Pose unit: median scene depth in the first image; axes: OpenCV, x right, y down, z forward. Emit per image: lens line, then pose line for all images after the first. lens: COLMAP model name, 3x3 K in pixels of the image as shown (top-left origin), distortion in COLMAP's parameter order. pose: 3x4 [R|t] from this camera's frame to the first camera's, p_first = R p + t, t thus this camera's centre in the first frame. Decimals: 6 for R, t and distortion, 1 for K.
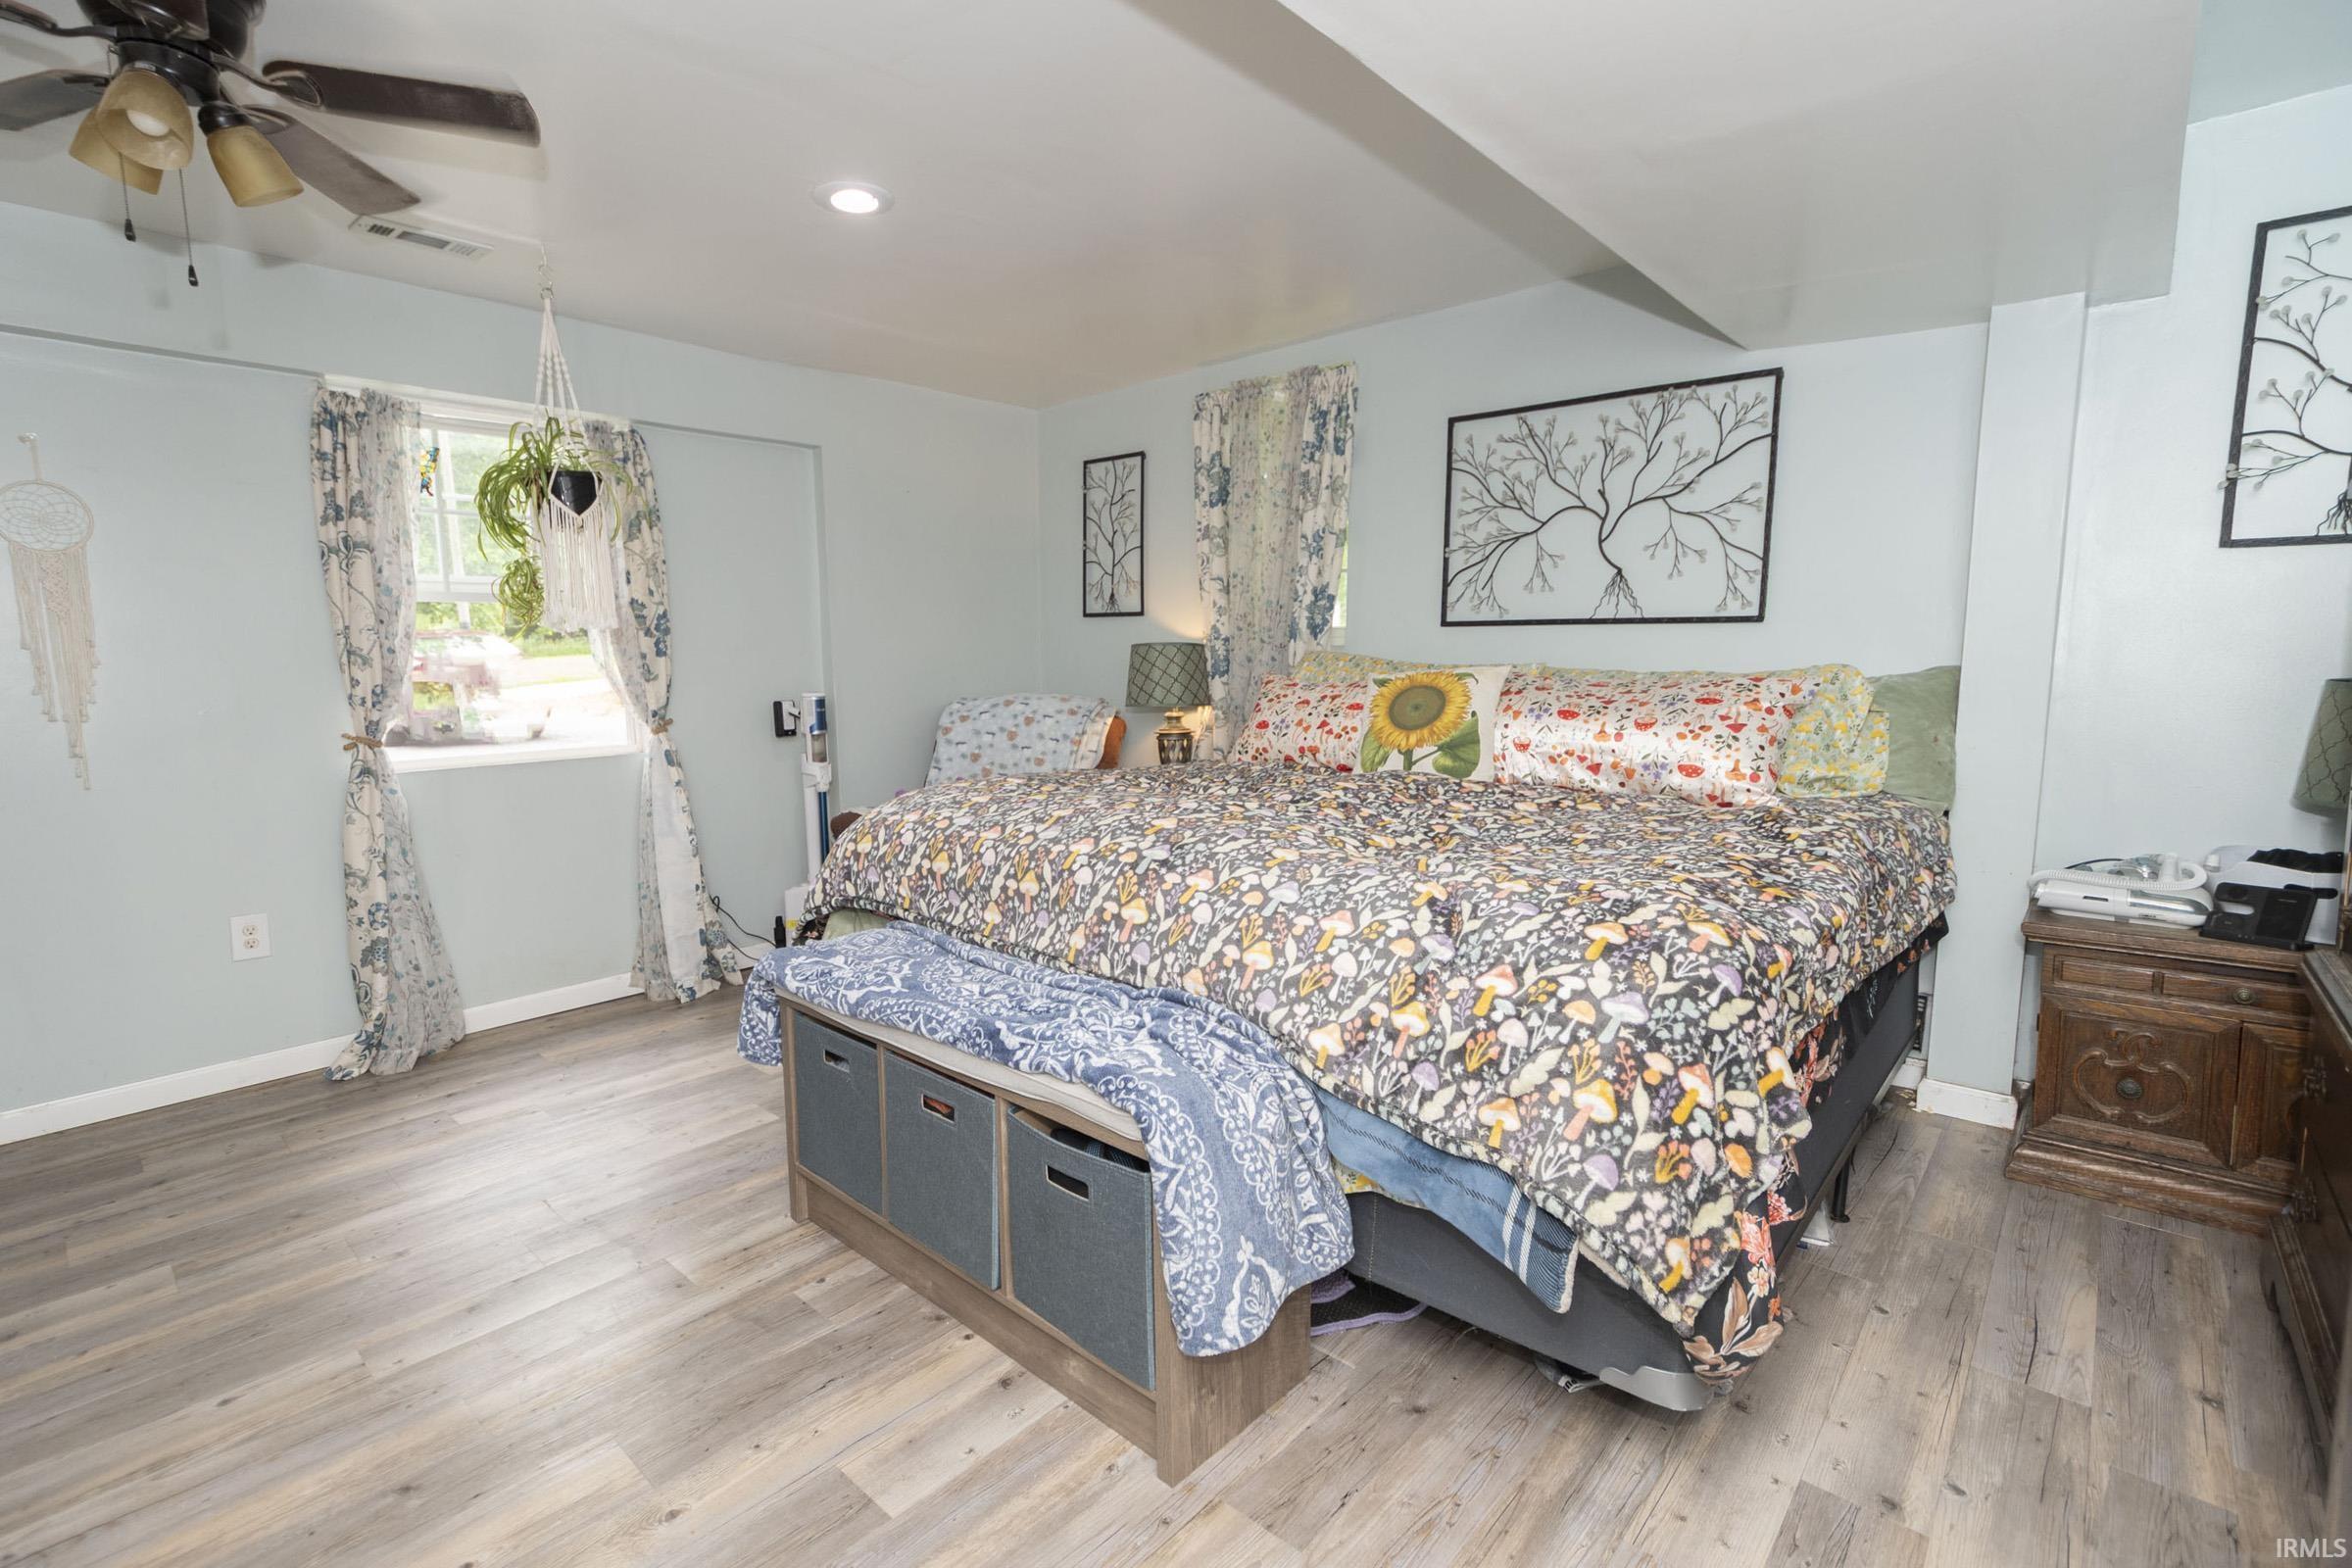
lens RADIAL K [[1044.9, 0, 1162.1], [0, 1044.9, 775.1], [0, 0, 1]] dist [-0.000400, -0.000806]
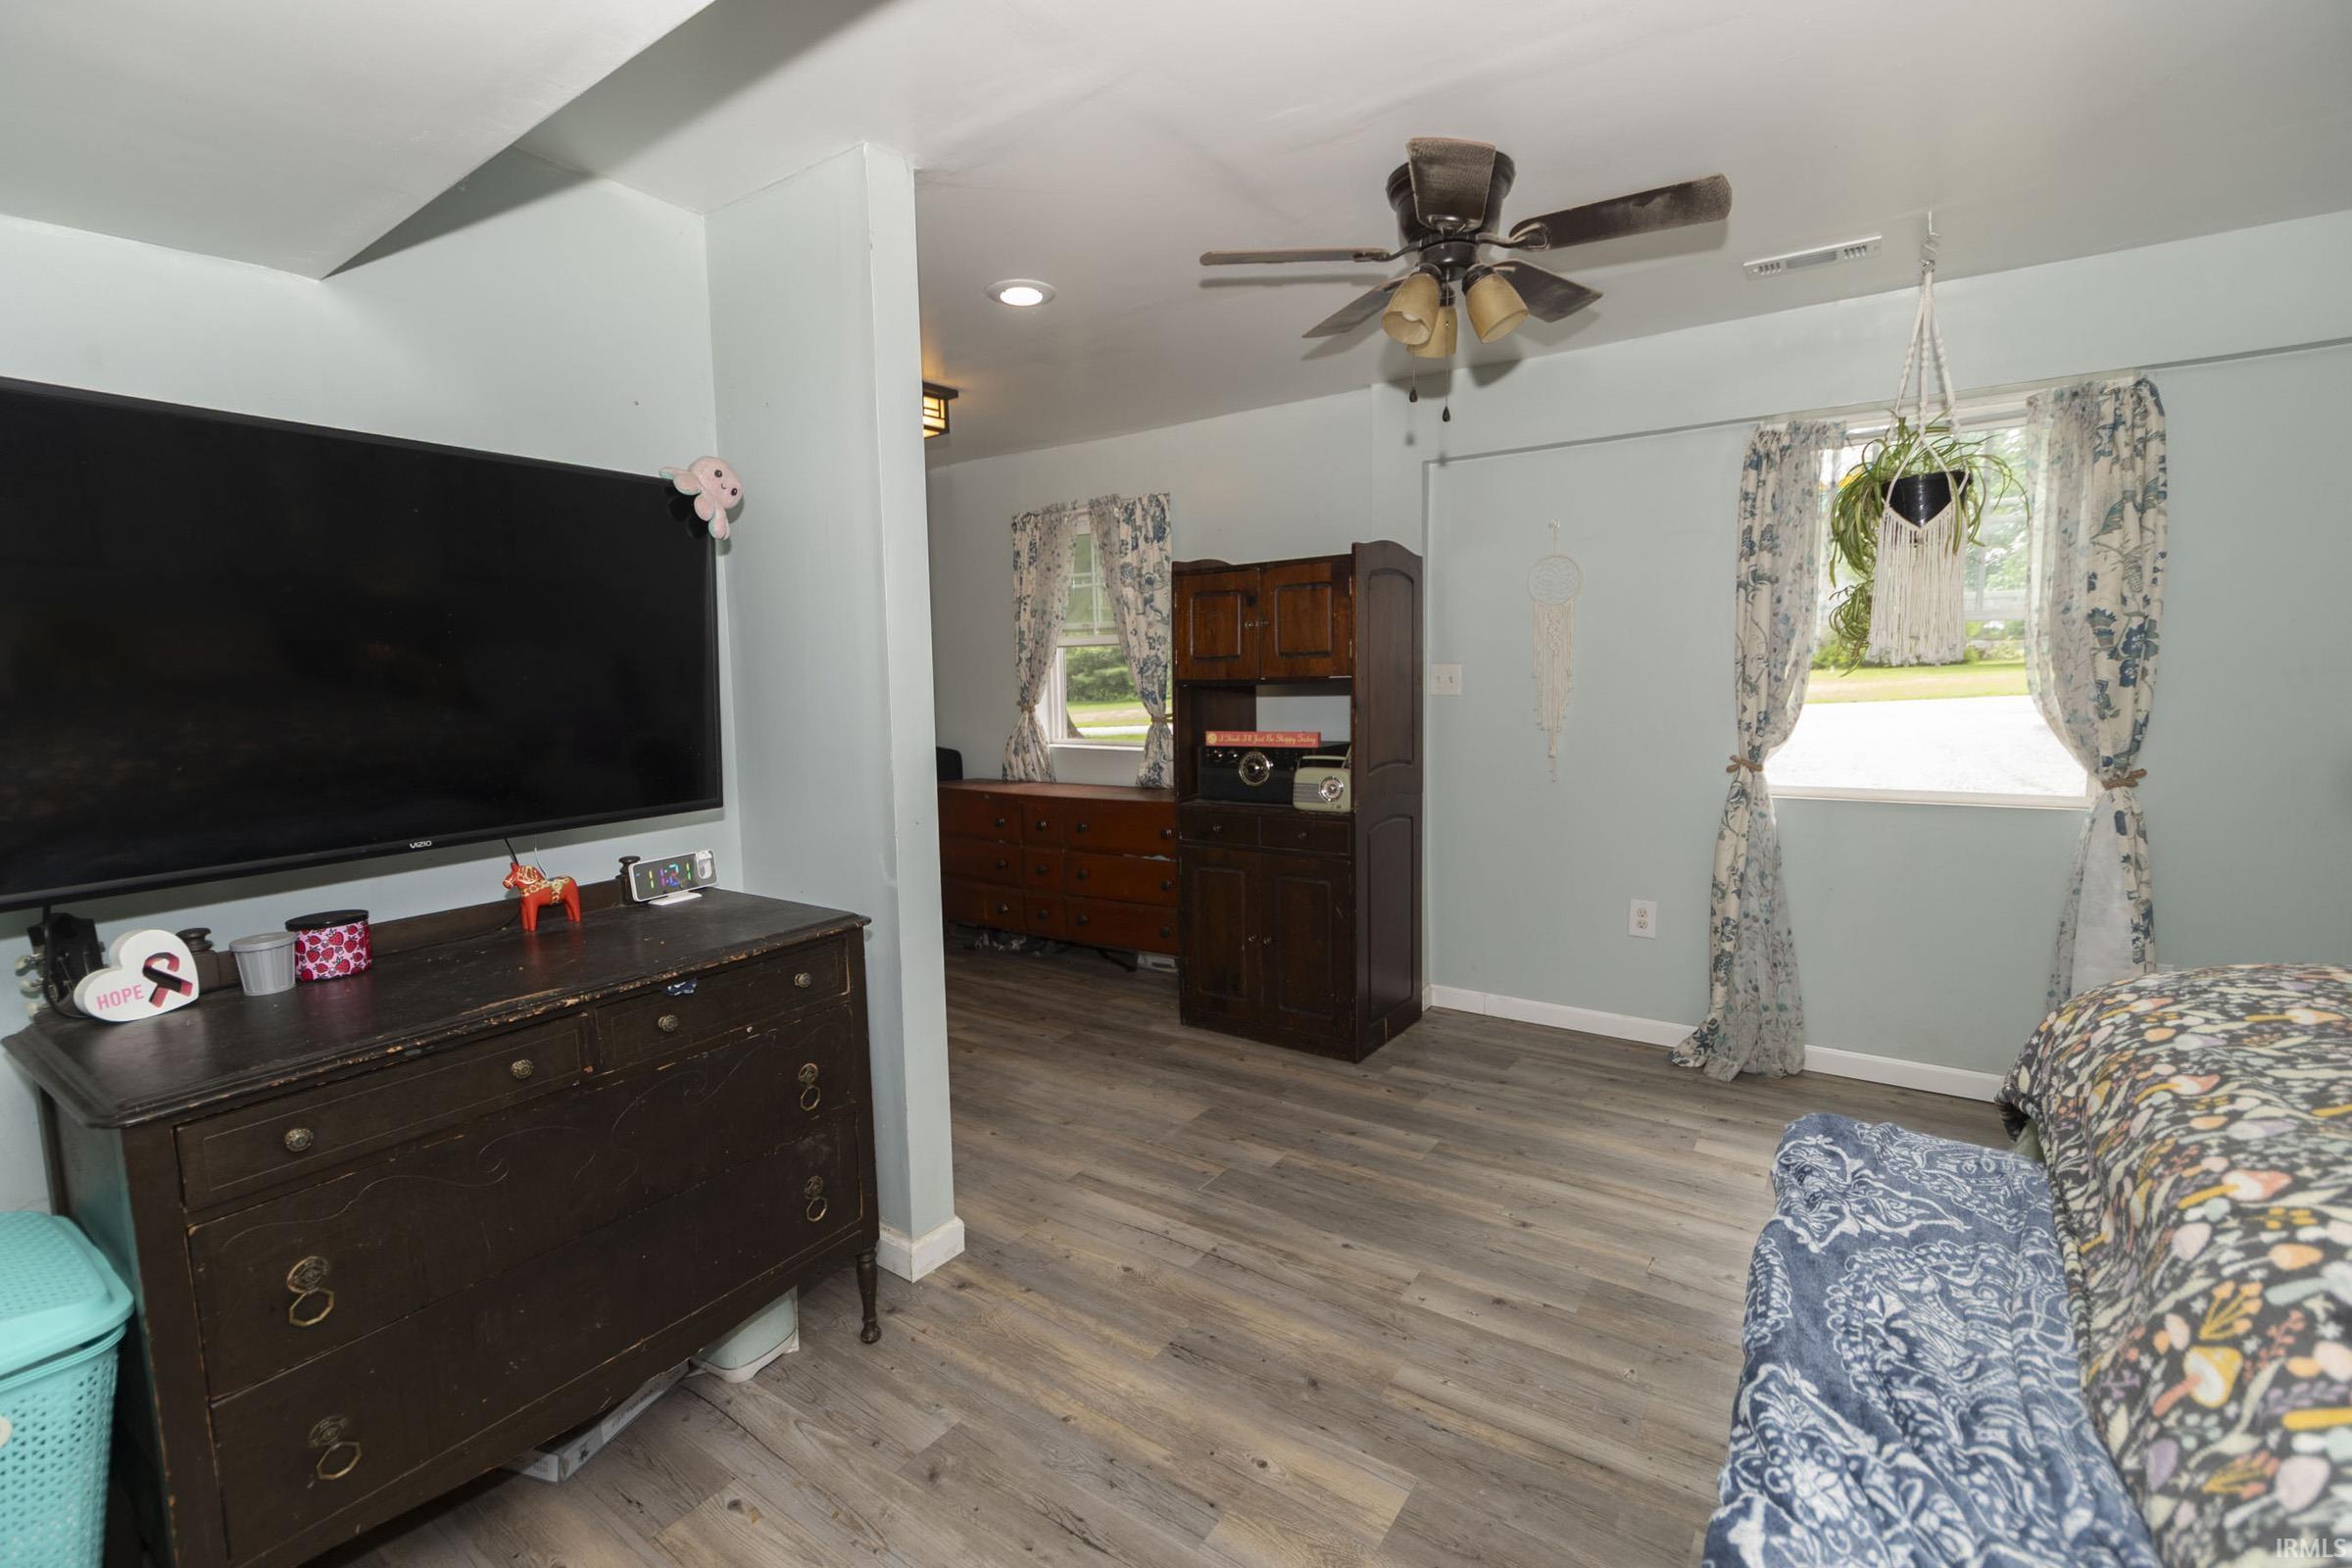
lens RADIAL K [[1029.6, 0, 1156.1], [0, 1029.6, 777.8], [0, 0, 1]] dist [-0.002768, 0.001440]
pose [[0.133491, 0.116775, -0.984146, 0.178840], [-0.097744, 0.989744, 0.104181, -0.068960], [0.986218, 0.082288, 0.143536, 0.268011]]
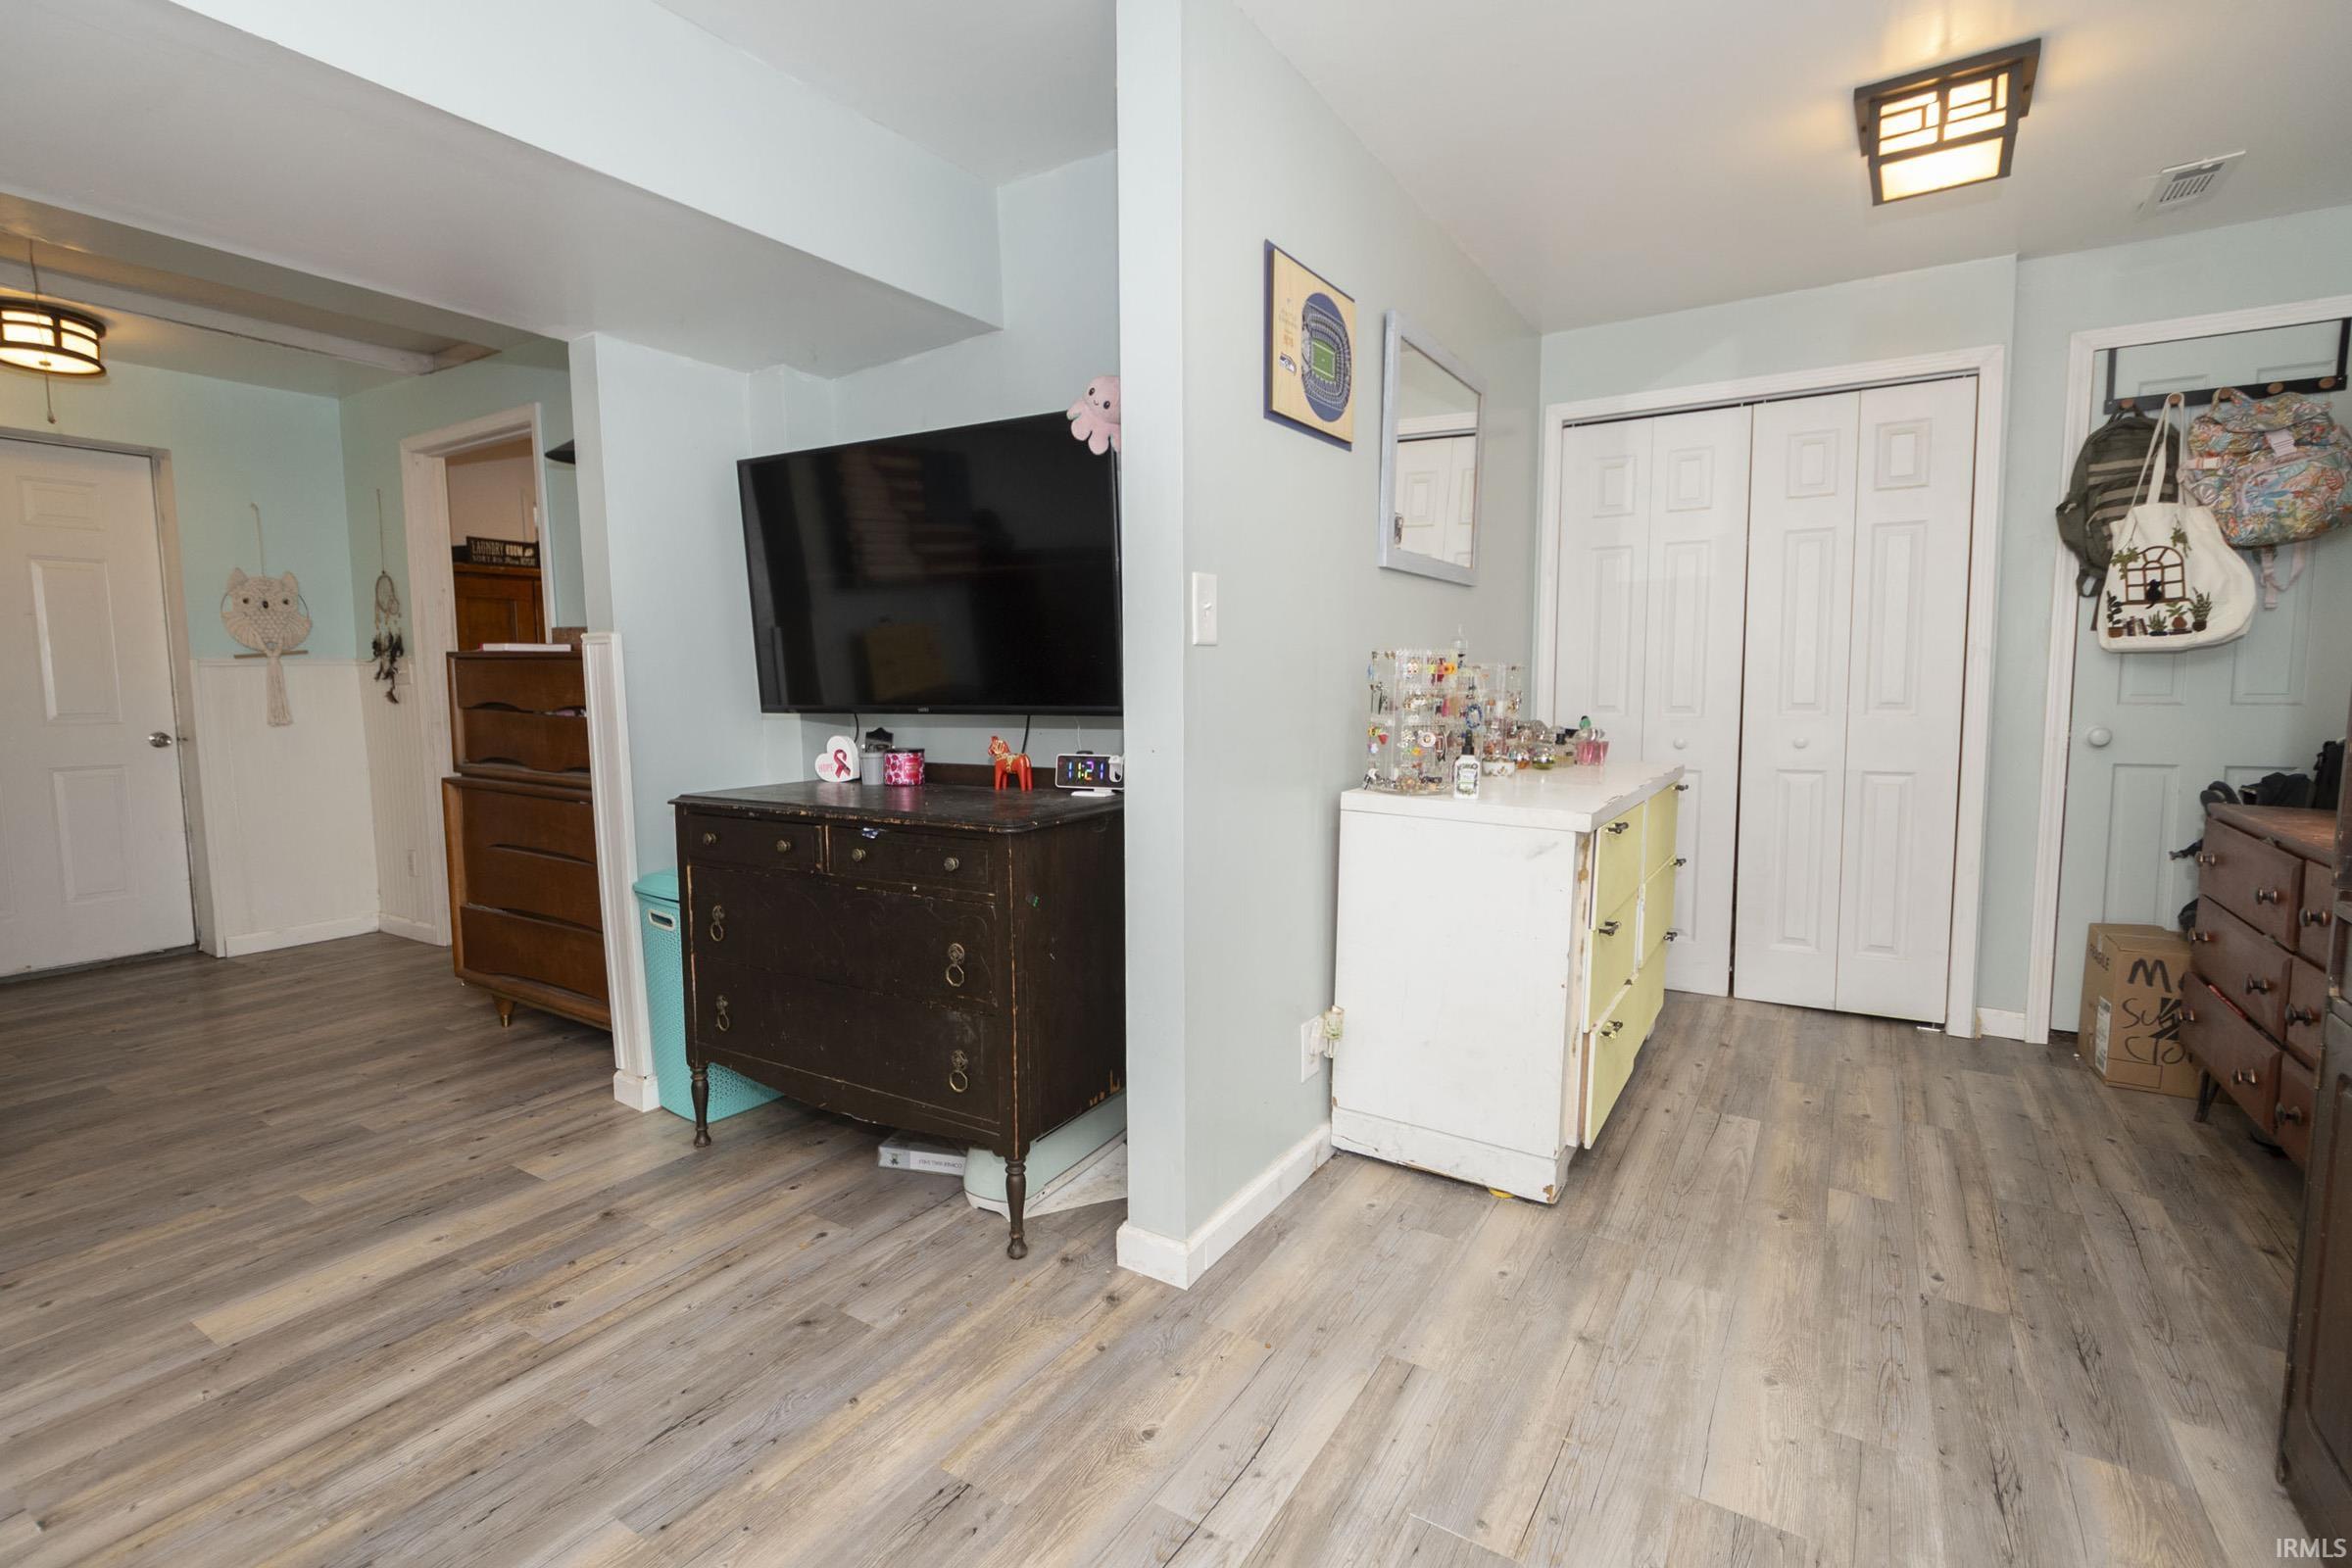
lens RADIAL K [[1087.4, 0, 1156.8], [0, 1087.4, 778.3], [0, 0, 1]] dist [0.014292, -0.012438]
pose [[-0.983718, 0.039164, -0.175398, -0.417434], [0.001273, 0.977461, 0.211113, -0.066845], [0.179713, 0.207452, -0.961596, 0.816330]]
